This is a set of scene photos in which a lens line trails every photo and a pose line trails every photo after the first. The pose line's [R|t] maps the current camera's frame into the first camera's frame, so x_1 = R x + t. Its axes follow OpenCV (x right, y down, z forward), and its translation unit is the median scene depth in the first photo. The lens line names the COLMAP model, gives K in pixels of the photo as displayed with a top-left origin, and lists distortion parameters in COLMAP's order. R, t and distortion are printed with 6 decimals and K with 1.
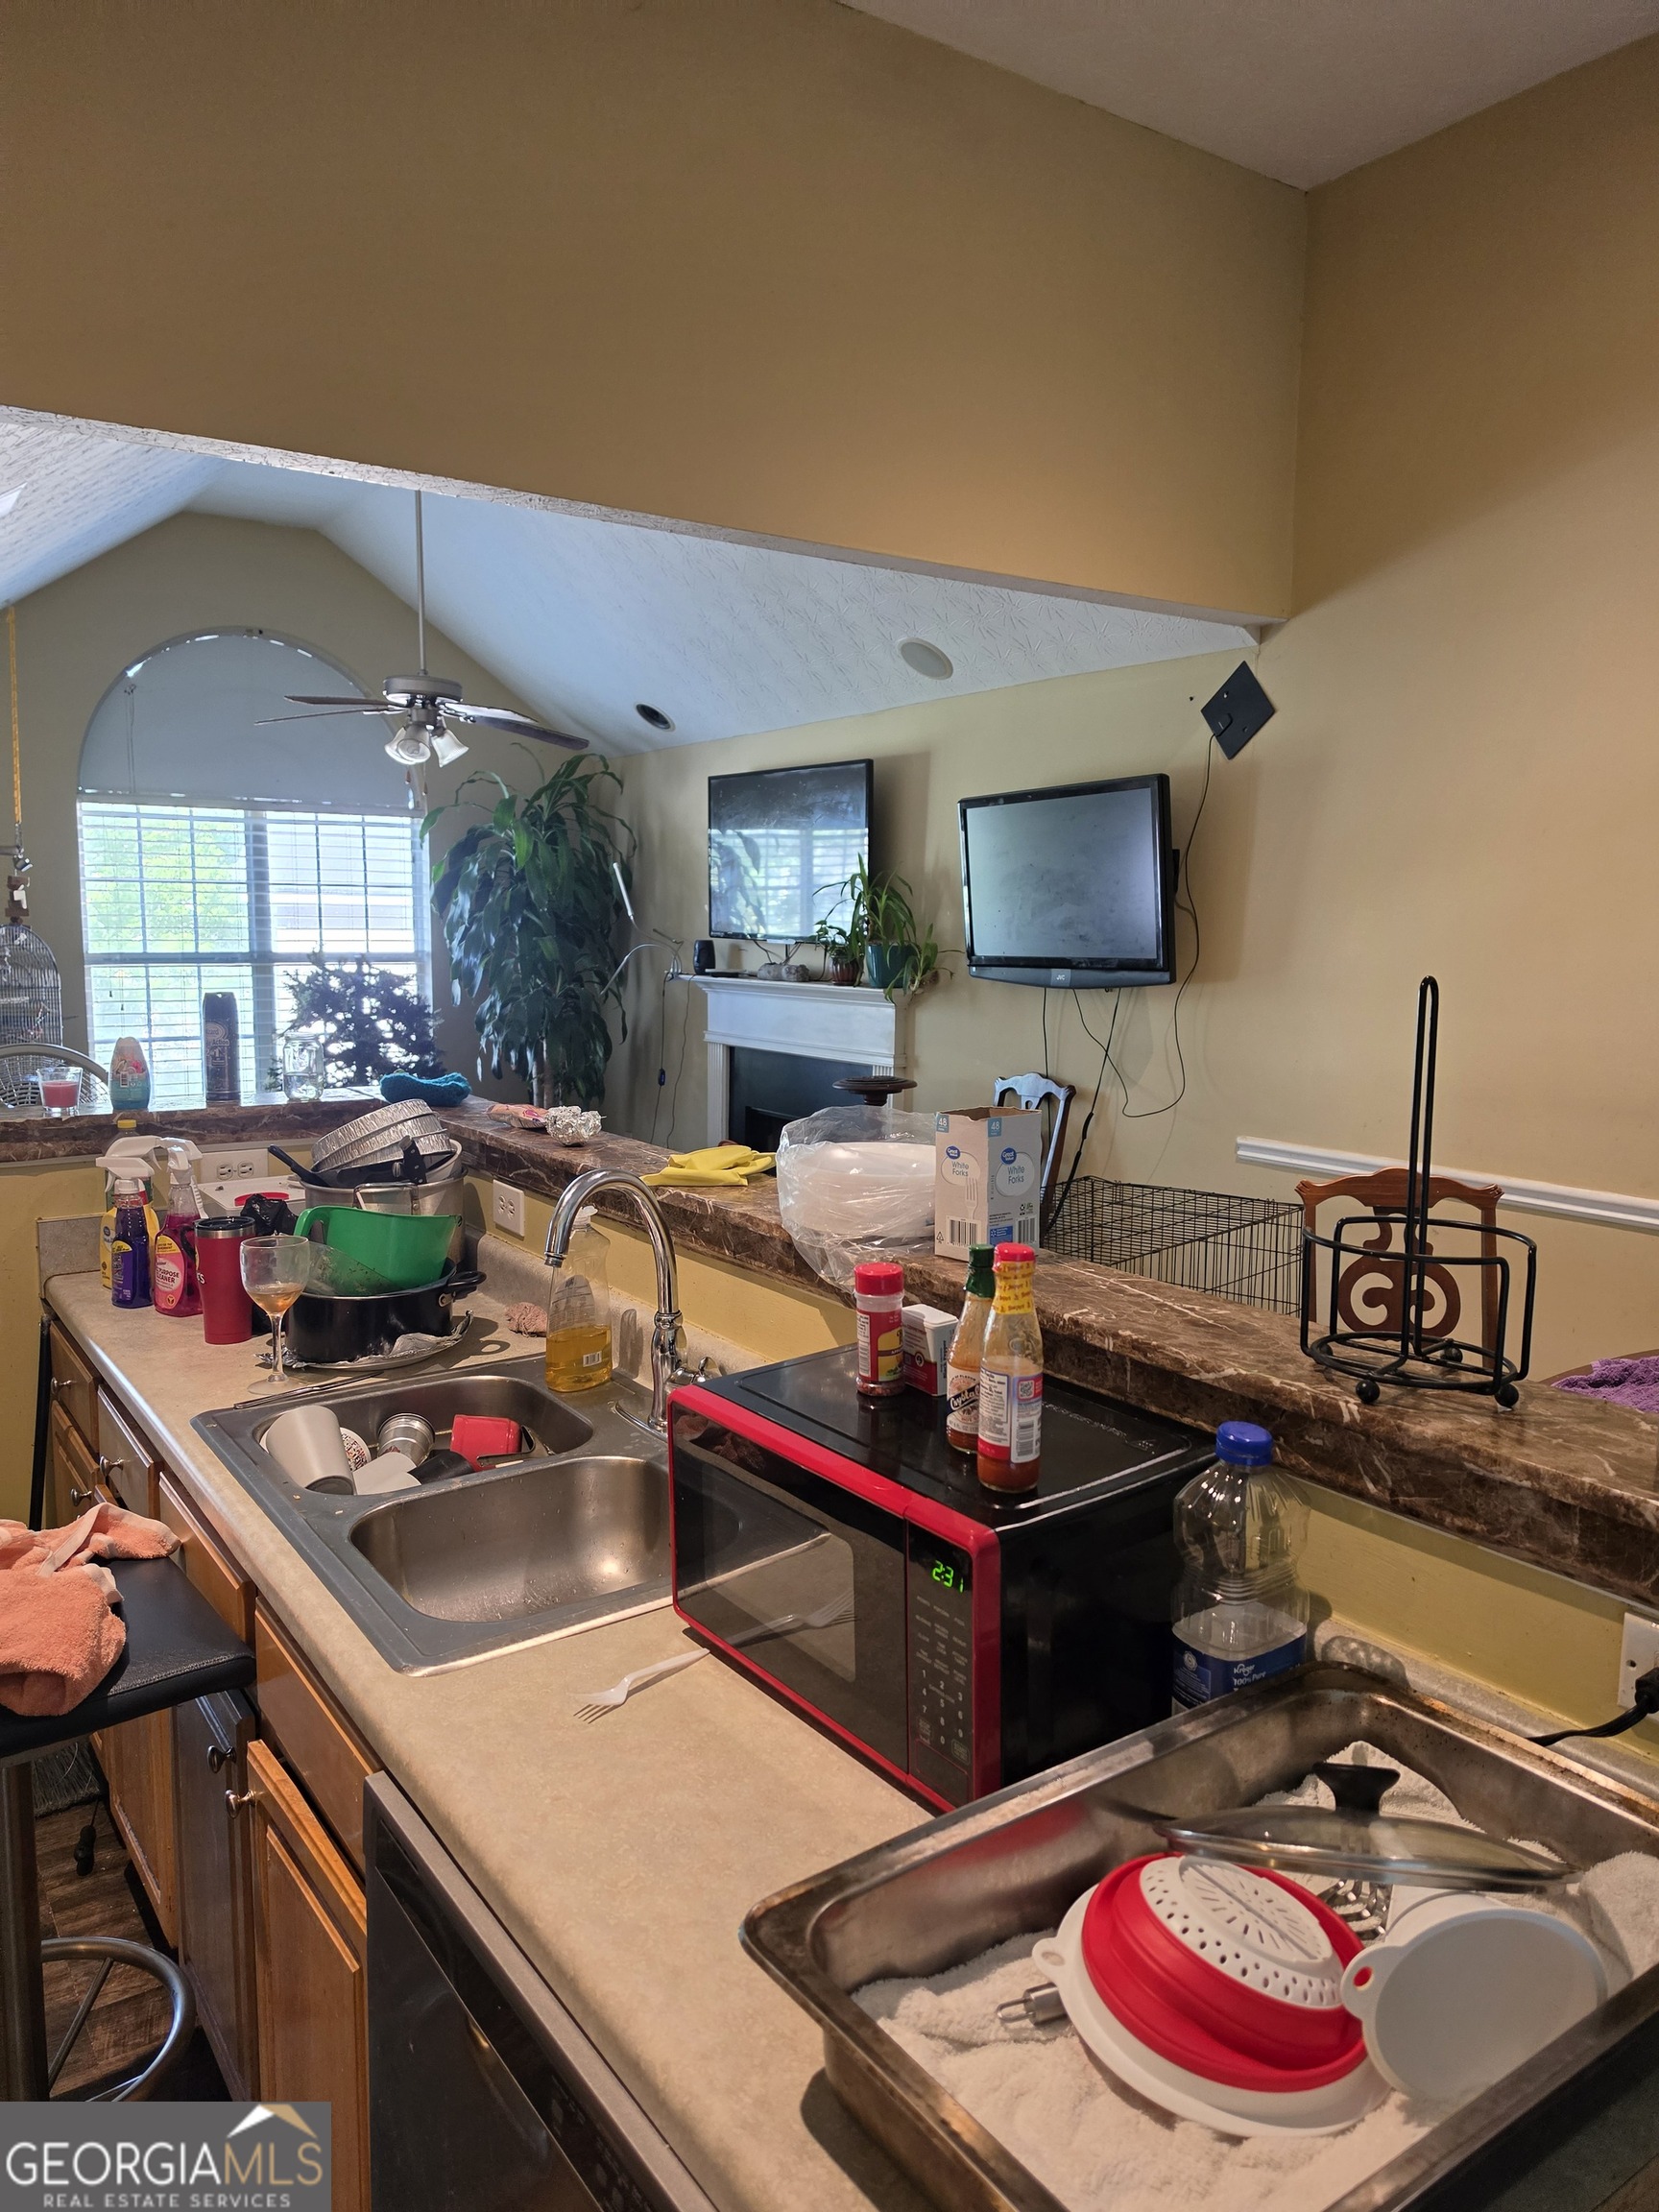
lens RADIAL K [[1481.6, 0, 792.6], [0, 1481.6, 1097.3], [0, 0, 1]] dist [0.131600, -0.206594]
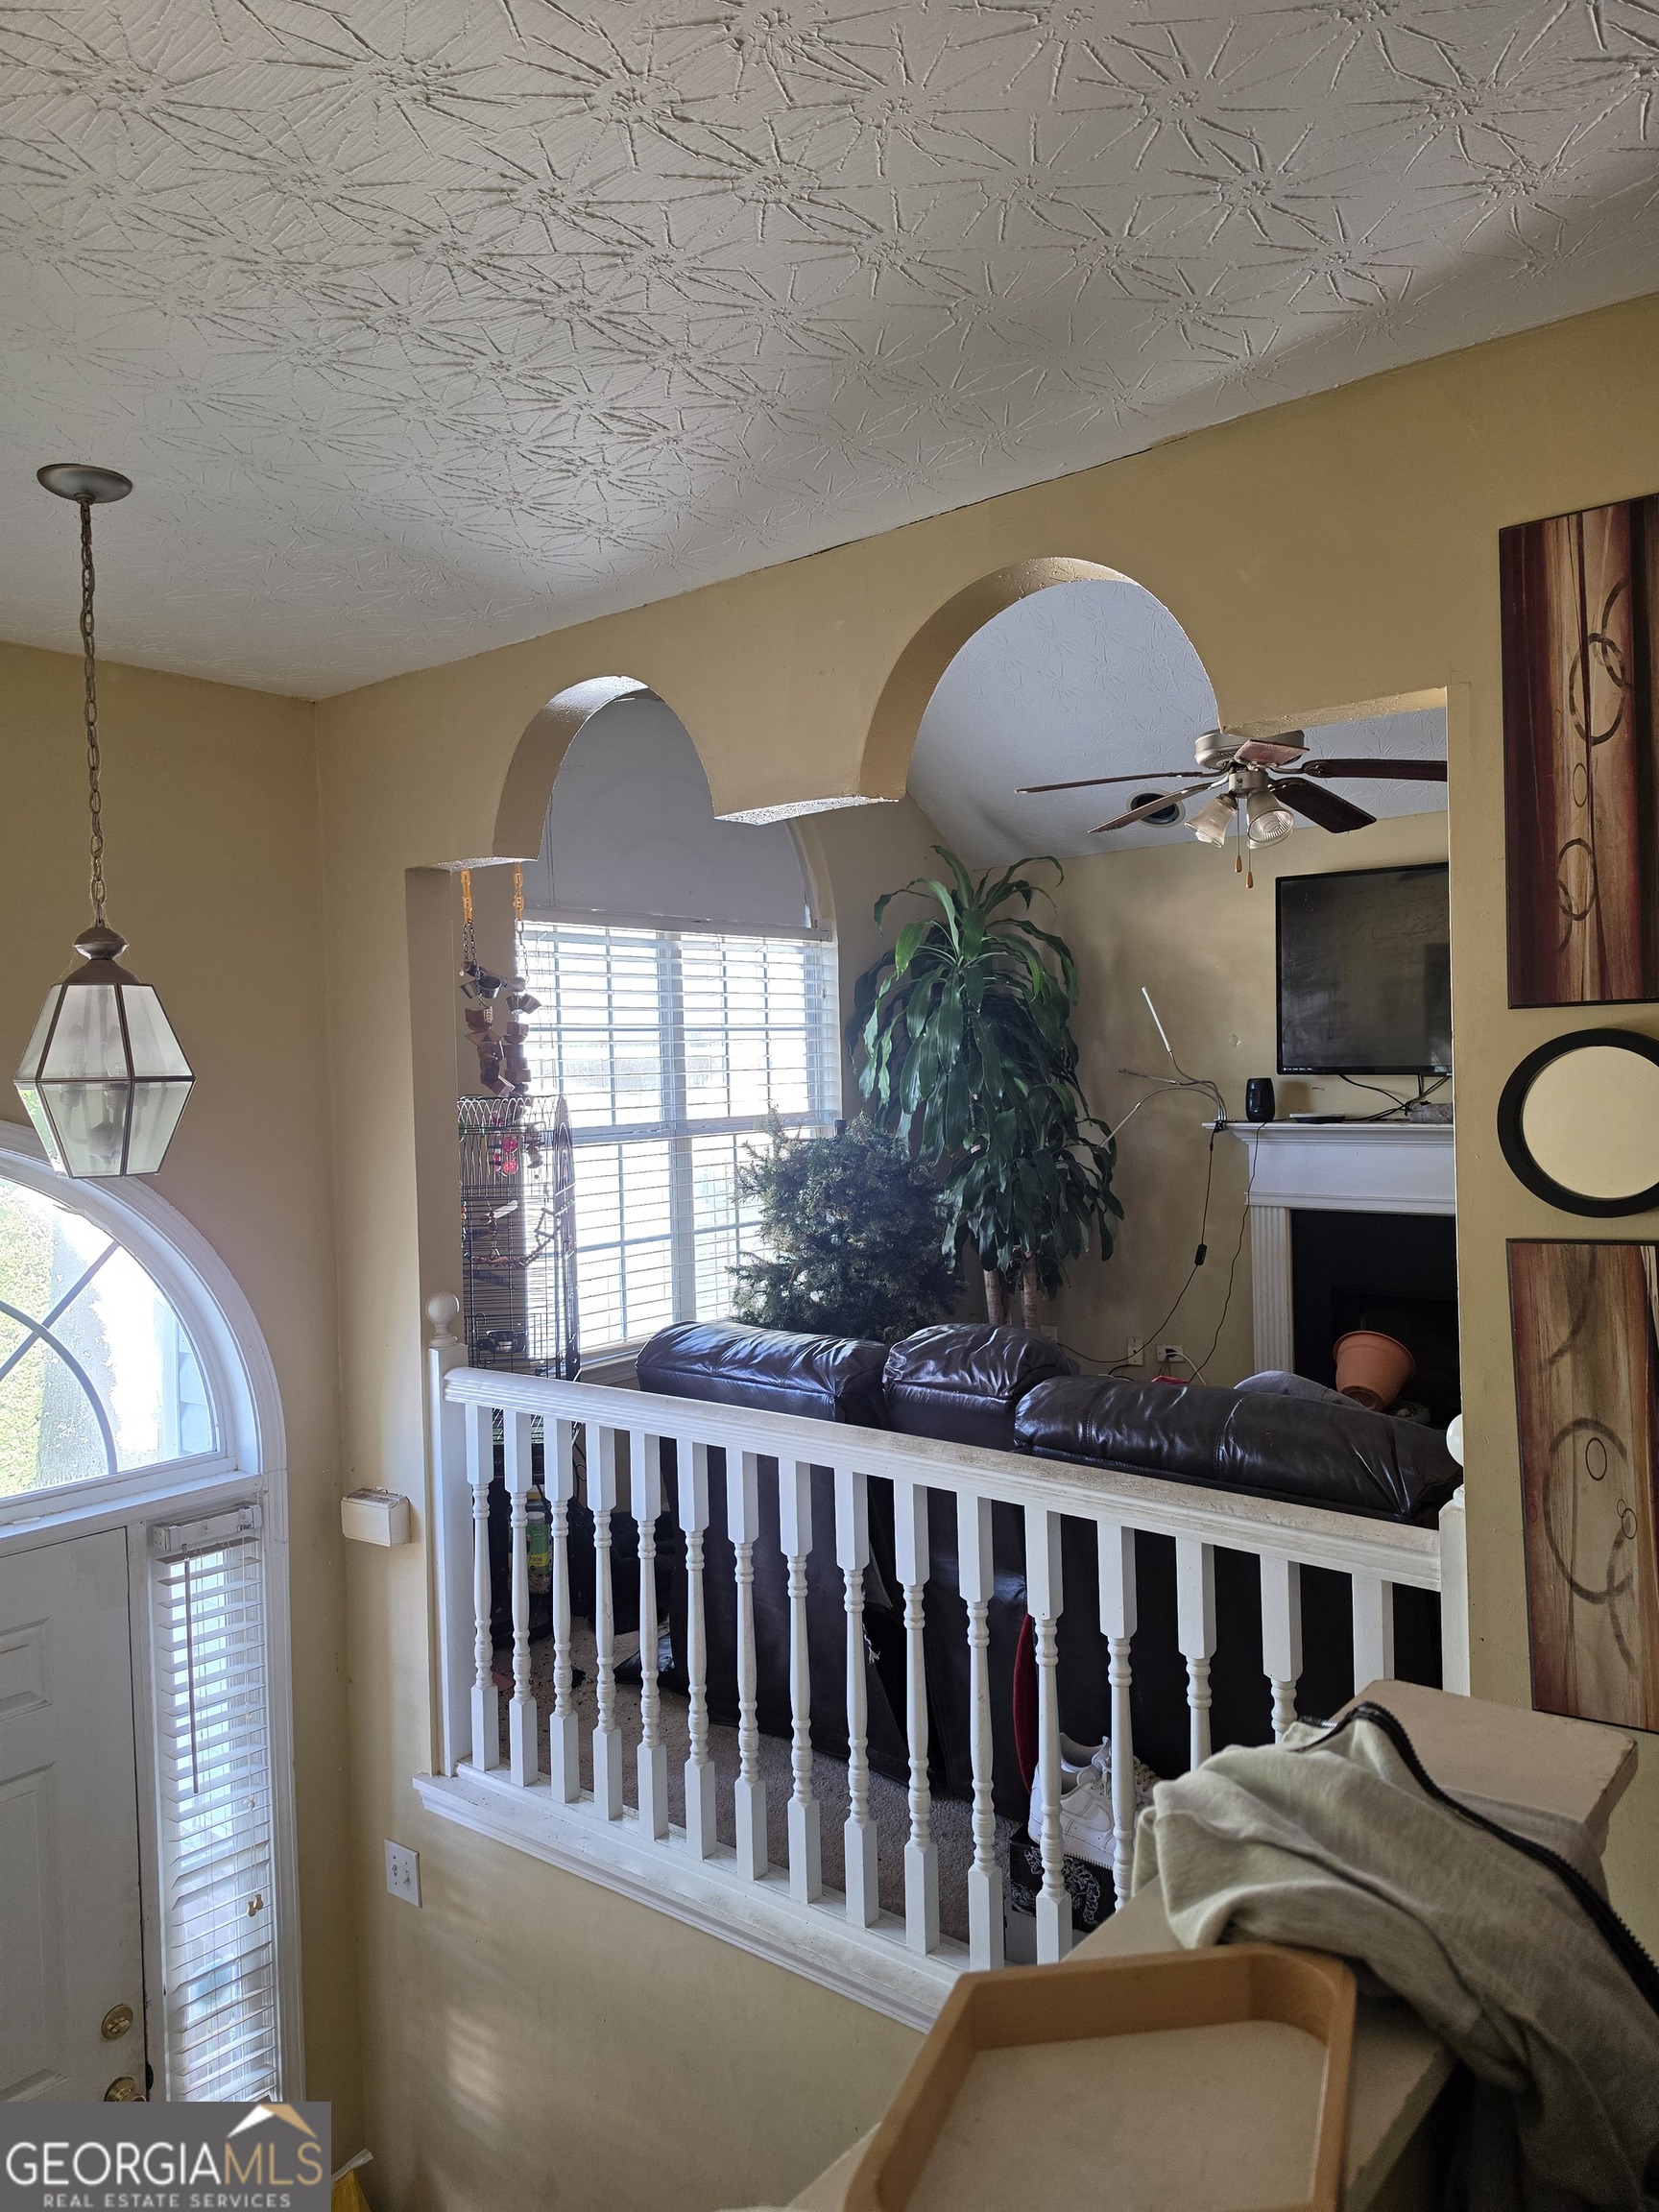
lens RADIAL K [[1481.6, 0, 792.6], [0, 1481.6, 1097.3], [0, 0, 1]] dist [0.131600, -0.206594]
pose [[0.954085, -0.039437, 0.296927, -0.516281], [0.070834, 0.992884, -0.095733, -0.035270], [-0.291039, 0.112370, 0.950089, 0.298853]]
